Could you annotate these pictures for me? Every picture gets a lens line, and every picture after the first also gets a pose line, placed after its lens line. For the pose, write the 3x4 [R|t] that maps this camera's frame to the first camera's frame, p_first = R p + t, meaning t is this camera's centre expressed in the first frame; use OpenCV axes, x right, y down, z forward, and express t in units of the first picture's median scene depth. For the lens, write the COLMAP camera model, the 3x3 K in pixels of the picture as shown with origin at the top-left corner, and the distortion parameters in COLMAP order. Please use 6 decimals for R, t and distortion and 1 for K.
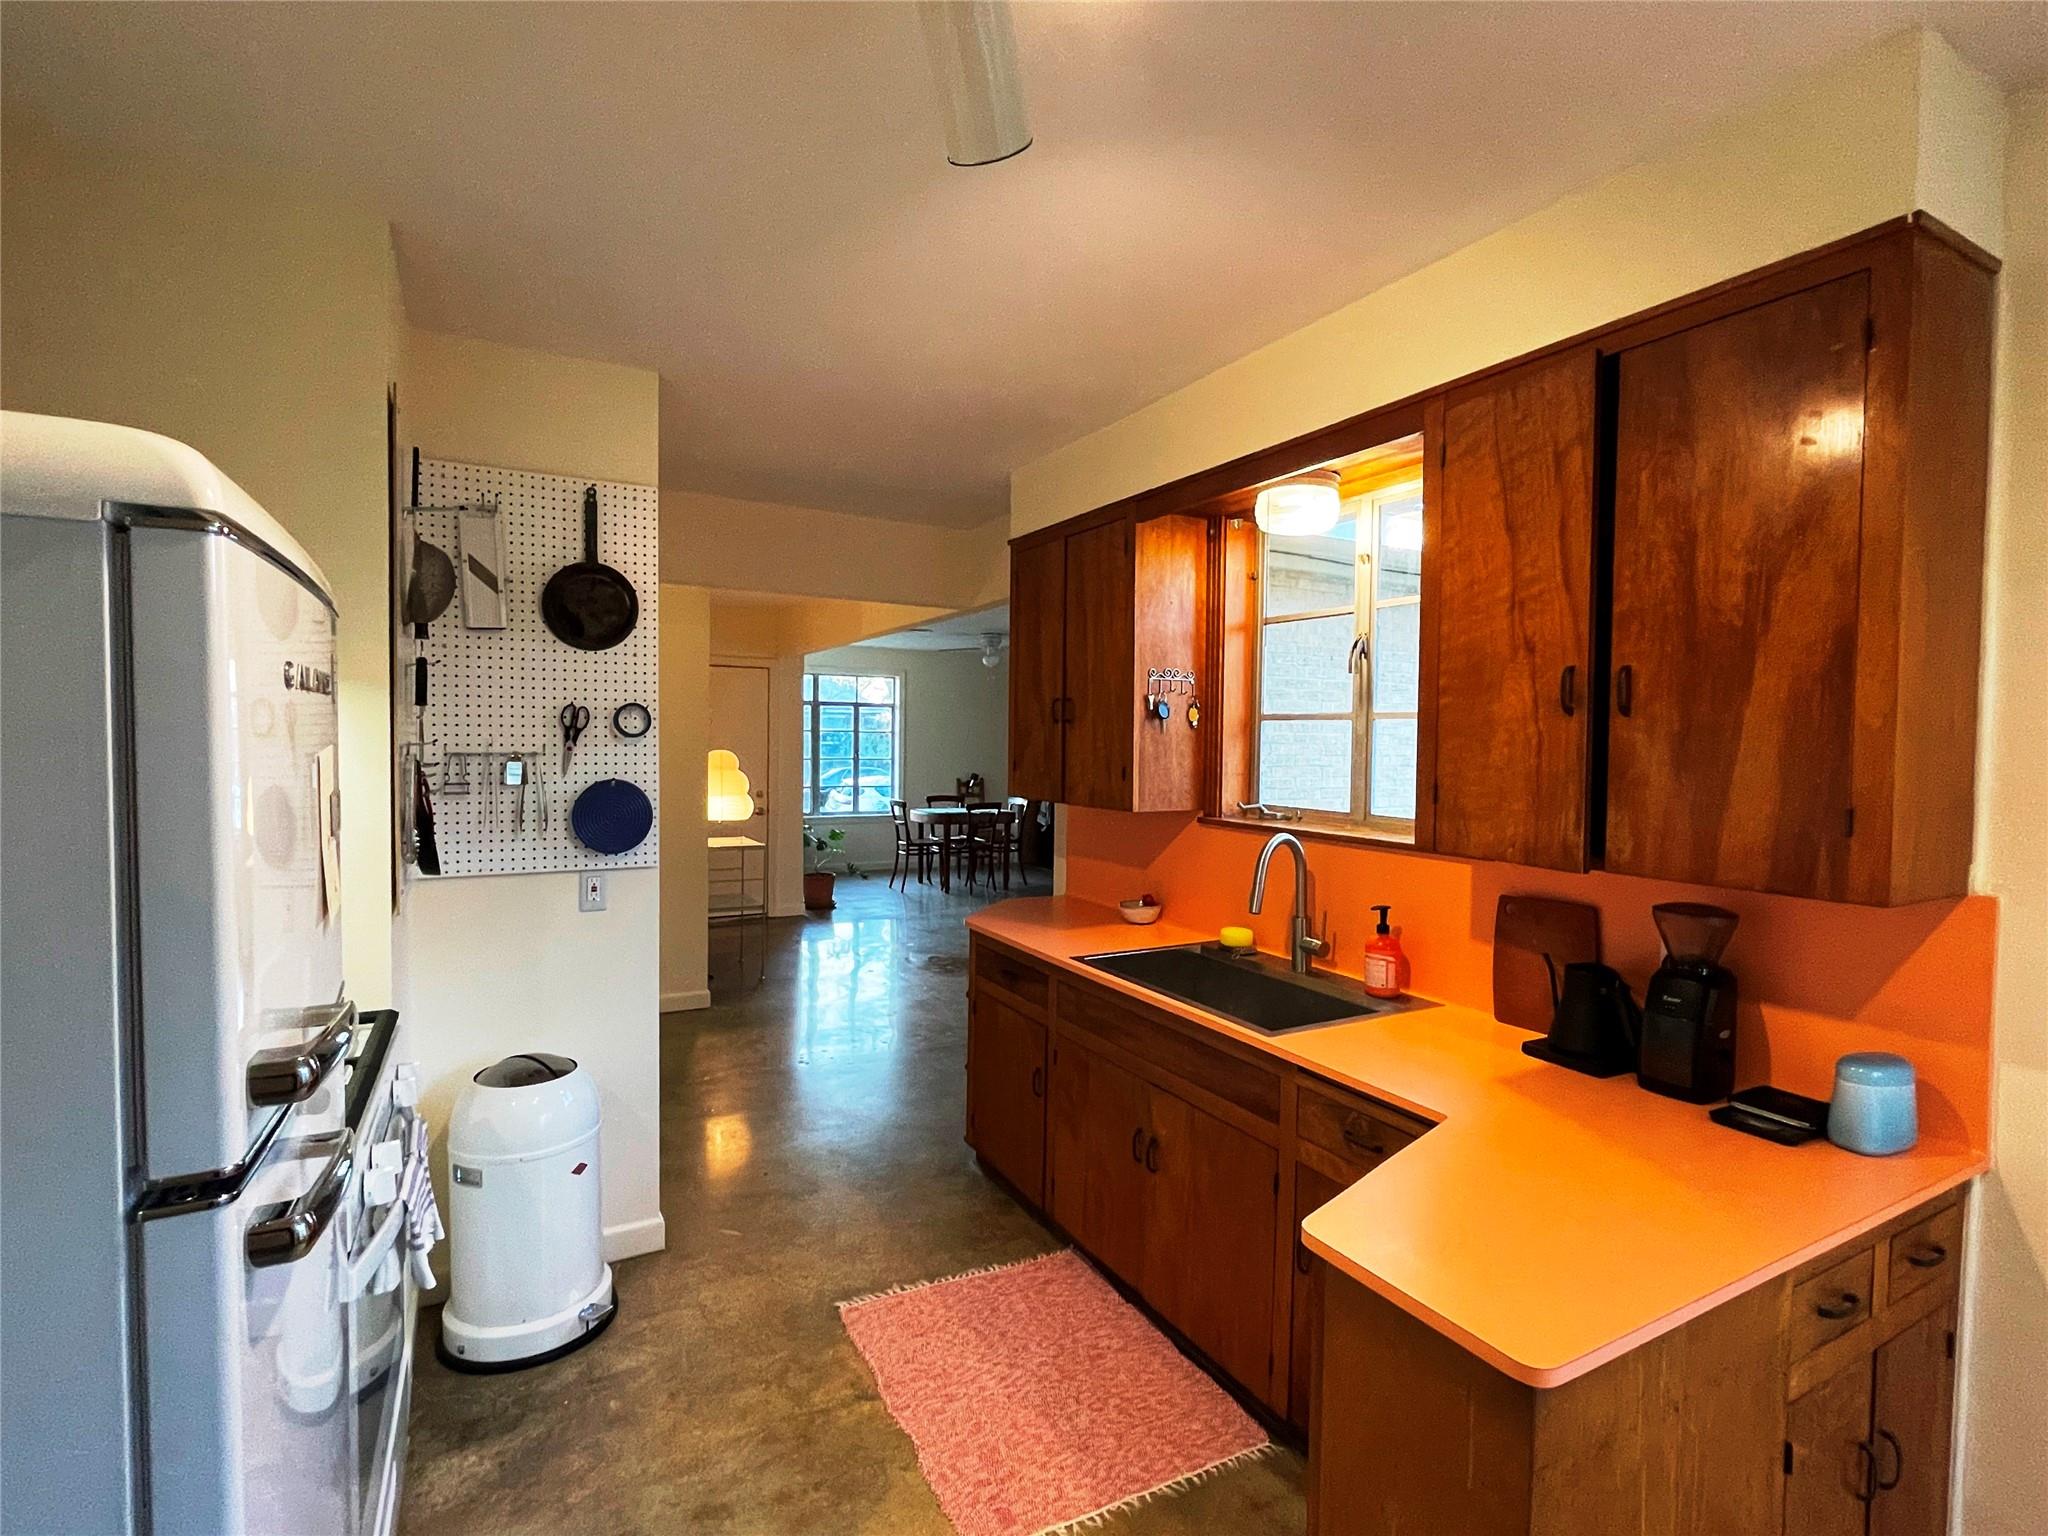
lens RADIAL K [[949.9, 0, 1013.4], [0, 949.9, 772.2], [0, 0, 1]] dist [-0.009508, 0.002057]
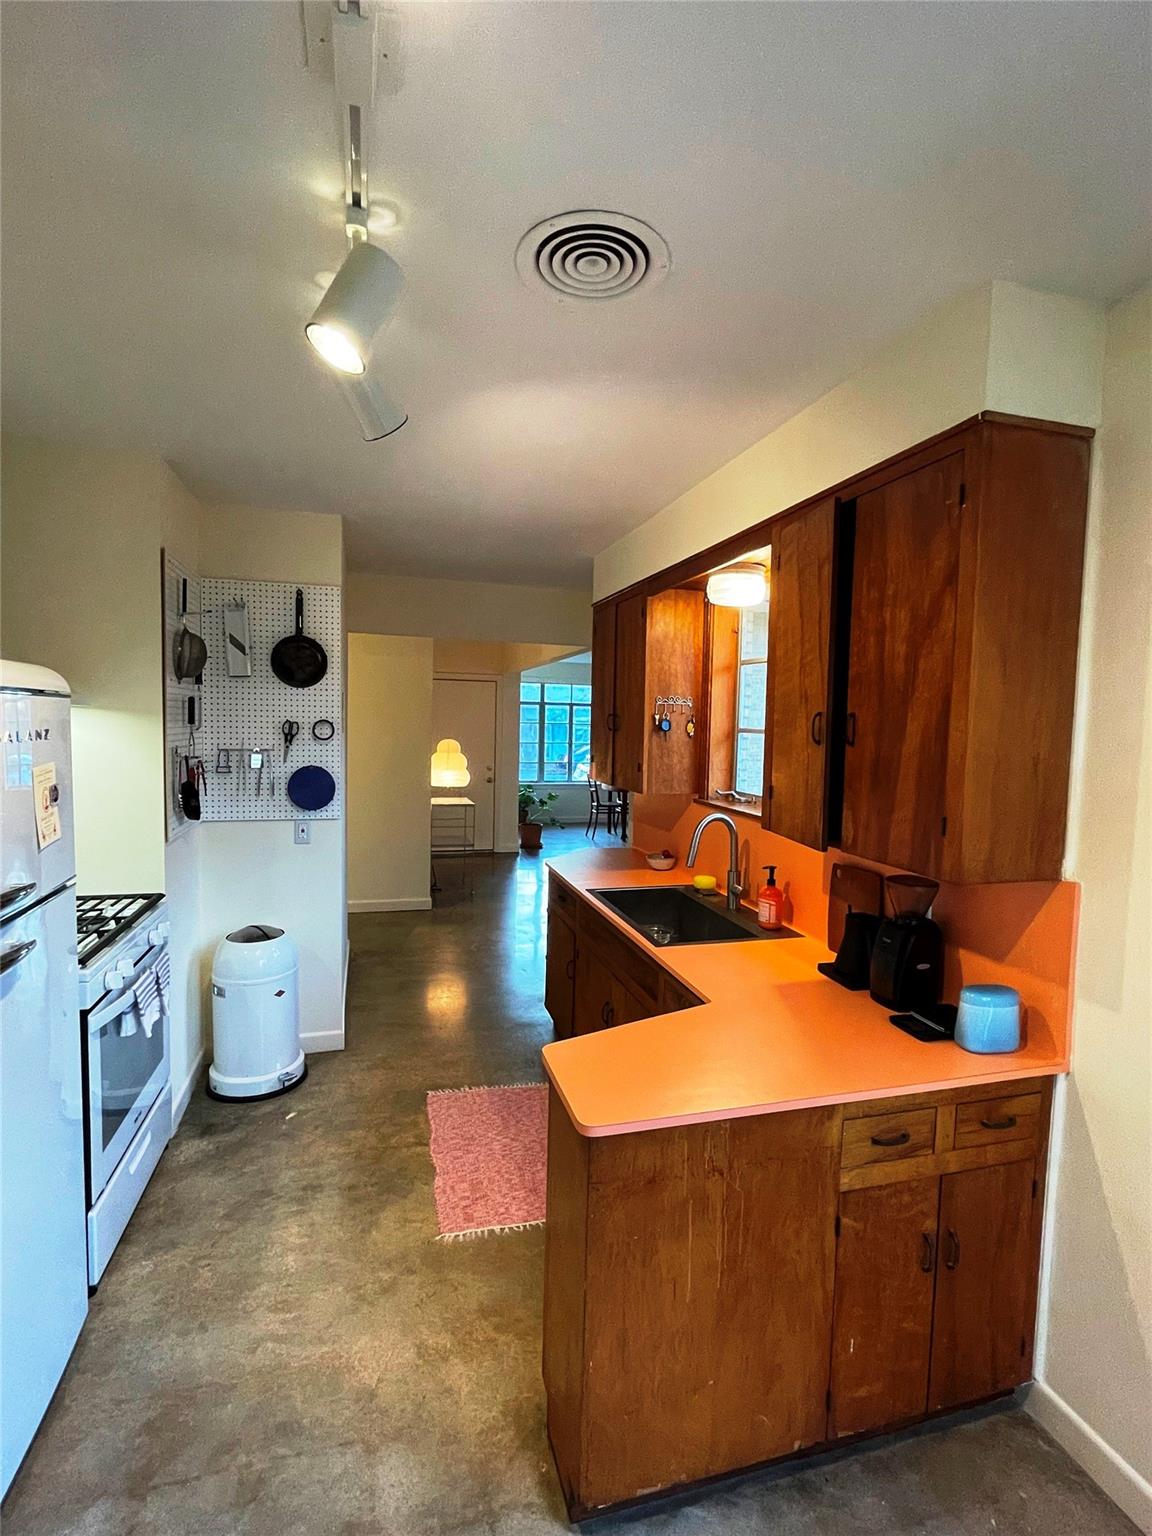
lens RADIAL K [[712.4, 0, 578.2], [0, 712.4, 769.7], [0, 0, 1]] dist [-0.009508, 0.002057]
pose [[0.975645, 0.024269, -0.218008, 0.334550], [-0.017804, 0.999343, 0.031569, -0.036007], [0.218631, -0.026918, 0.975436, -0.124990]]
